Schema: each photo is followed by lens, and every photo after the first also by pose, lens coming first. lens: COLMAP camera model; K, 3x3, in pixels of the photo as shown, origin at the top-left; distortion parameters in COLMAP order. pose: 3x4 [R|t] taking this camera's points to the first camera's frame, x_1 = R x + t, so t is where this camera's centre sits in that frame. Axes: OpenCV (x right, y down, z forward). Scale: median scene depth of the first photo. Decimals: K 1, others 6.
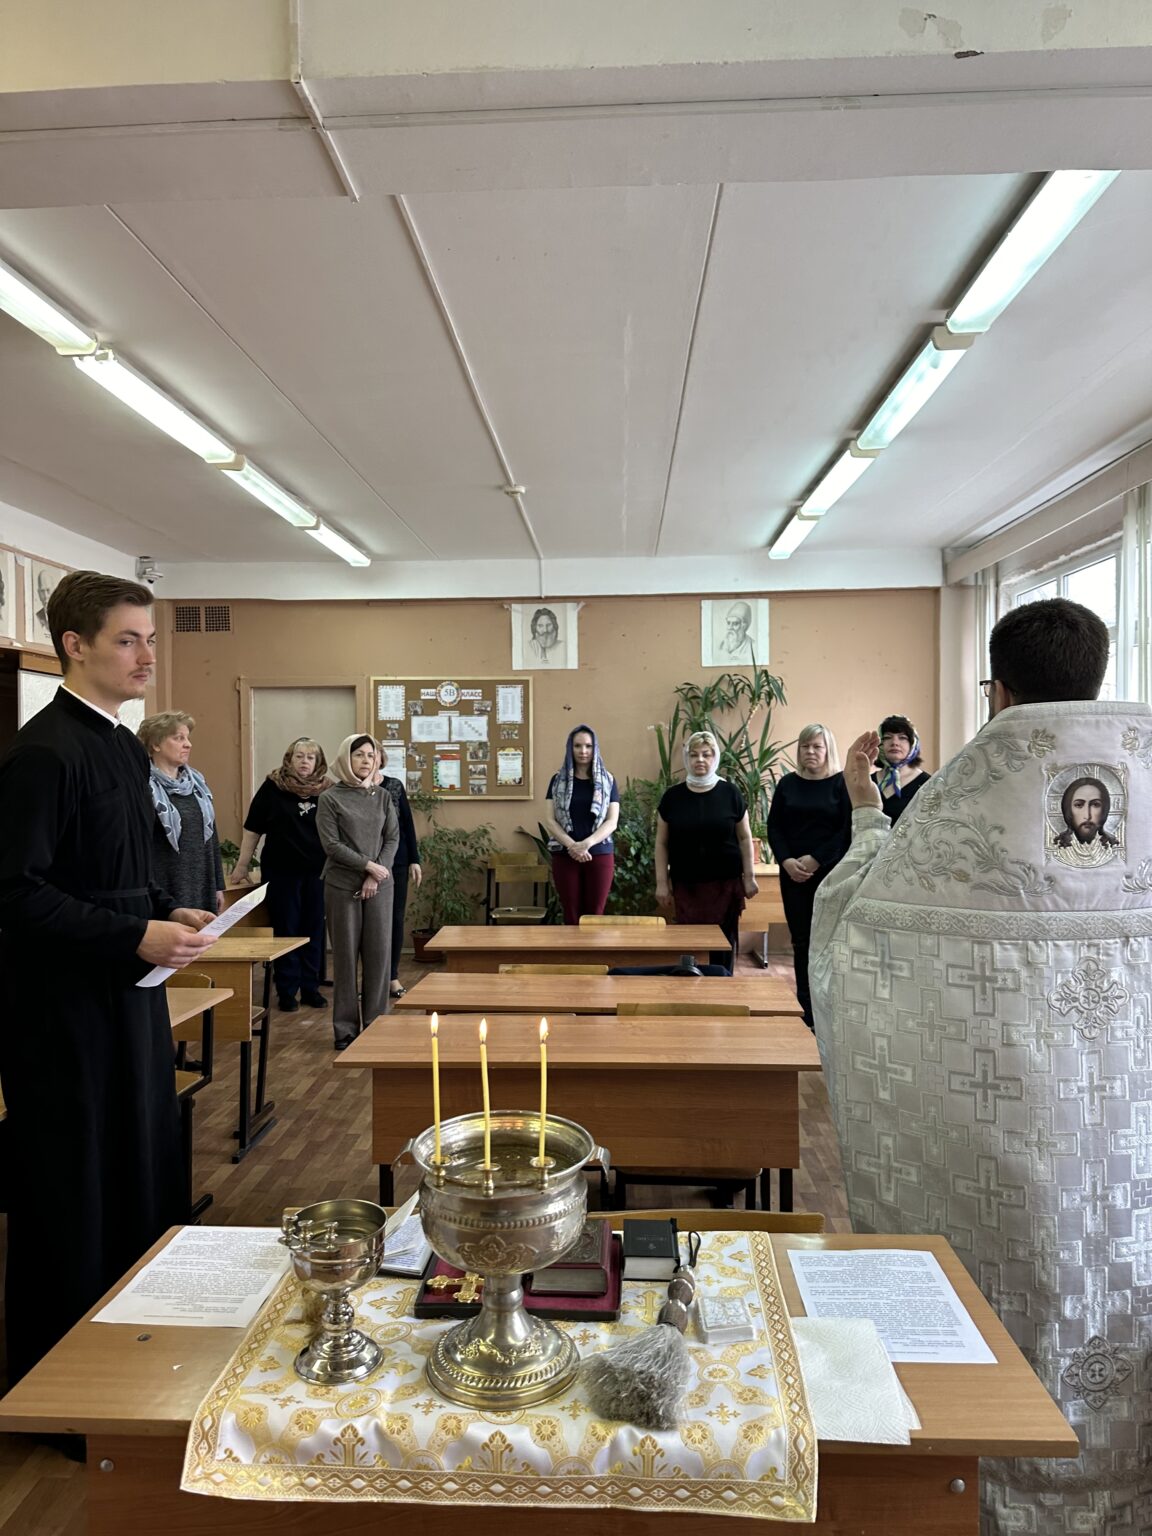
lens RADIAL K [[1082.5, 0, 569.4], [0, 1082.5, 766.0], [0, 0, 1]] dist [0.062229, -0.071157]
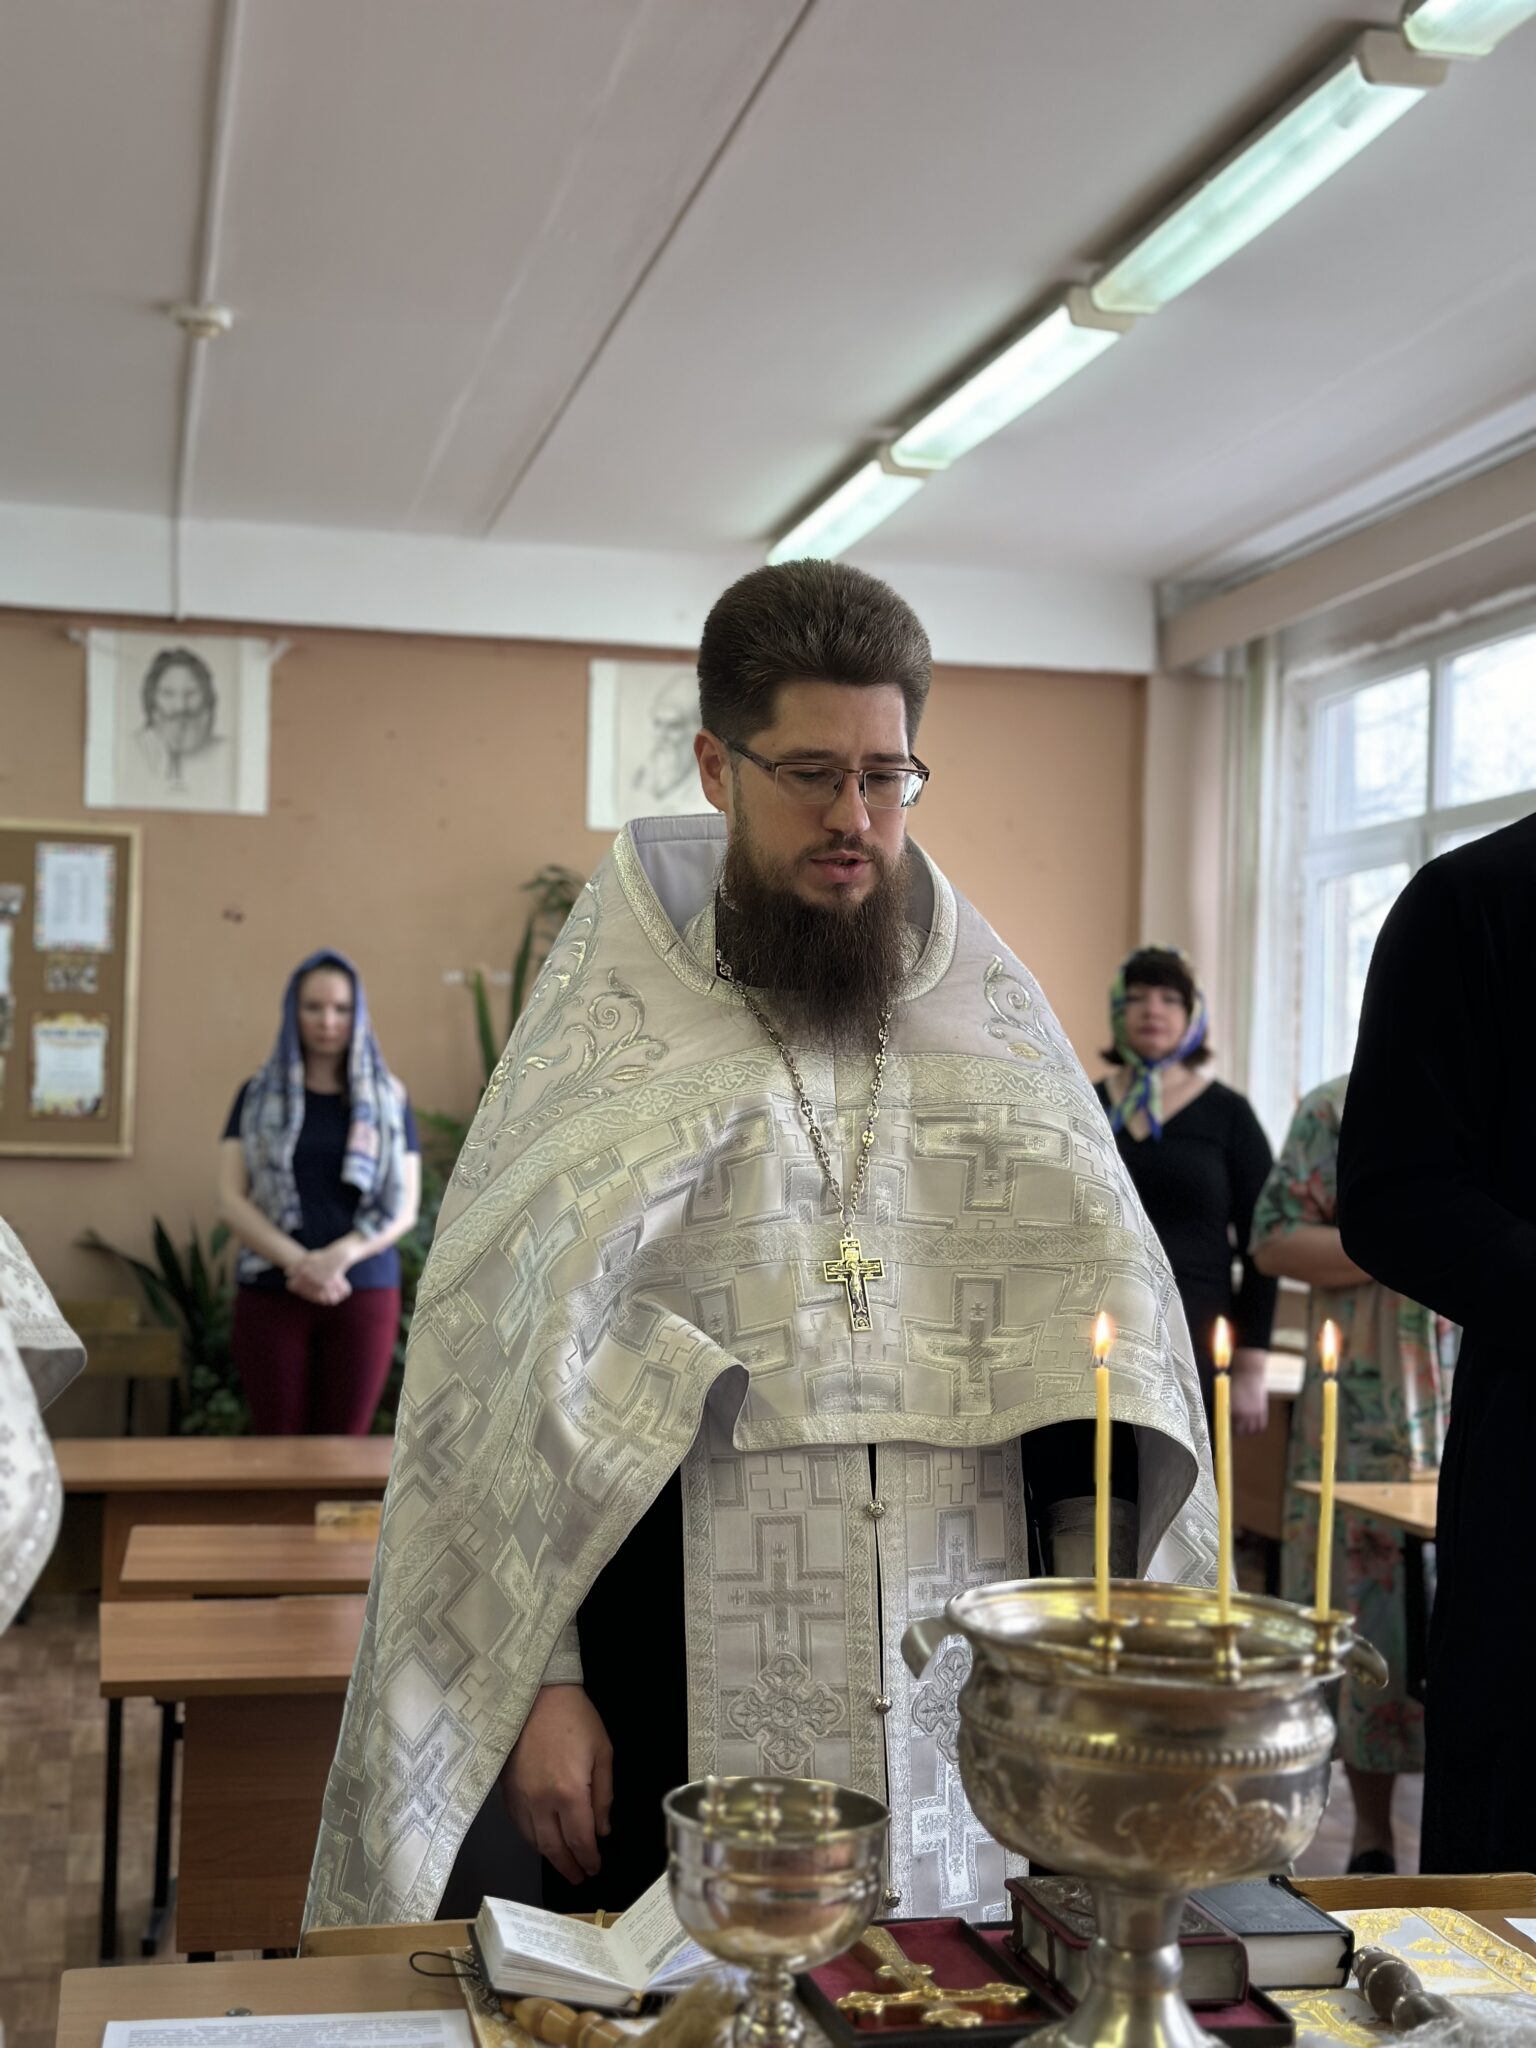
lens RADIAL K [[2860.3, 0, 786.2], [0, 2860.3, 1016.3], [0, 0, 1]] dist [0.149118, 0.000000]
pose [[0.960471, 0.040815, 0.275371, -0.093539], [-0.028226, 0.998374, -0.049529, 0.026335], [-0.276945, 0.039799, 0.960061, -0.017053]]
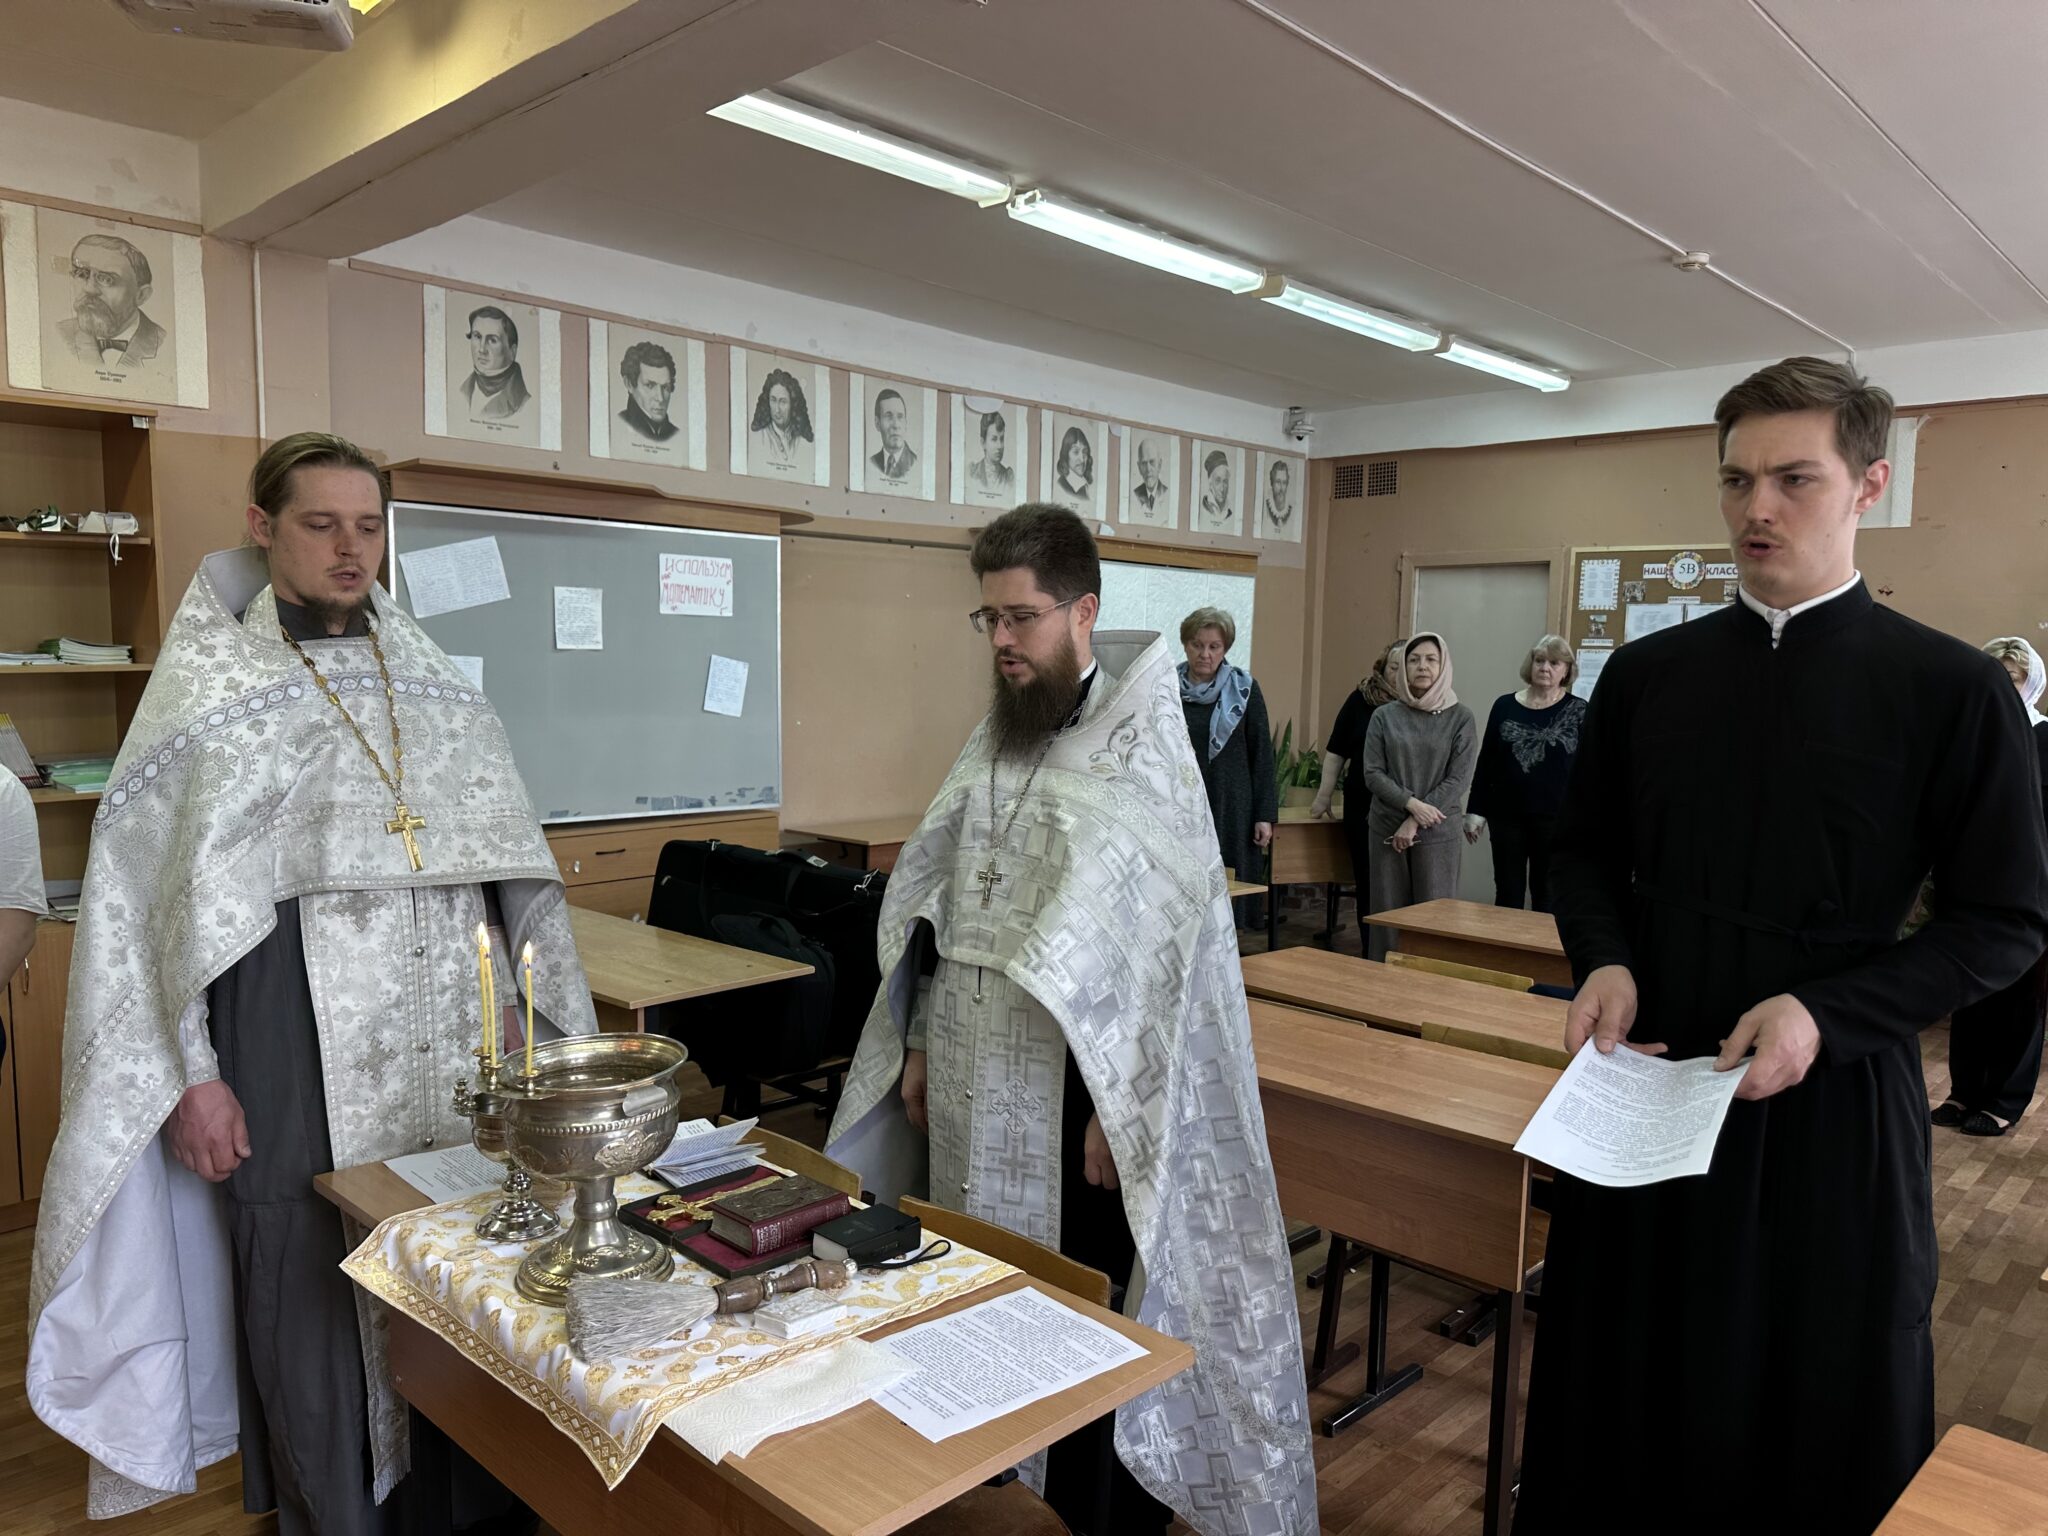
lens RADIAL K [[1443.4, 0, 1030.1], [0, 1443.4, 796.8], [0, 0, 1]] dist [0.062229, -0.071157]
pose [[0.753957, 0.088390, -0.650950, 0.186706], [-0.028610, 0.994385, 0.101886, -0.007878], [0.656301, -0.058195, 0.752252, 0.045903]]
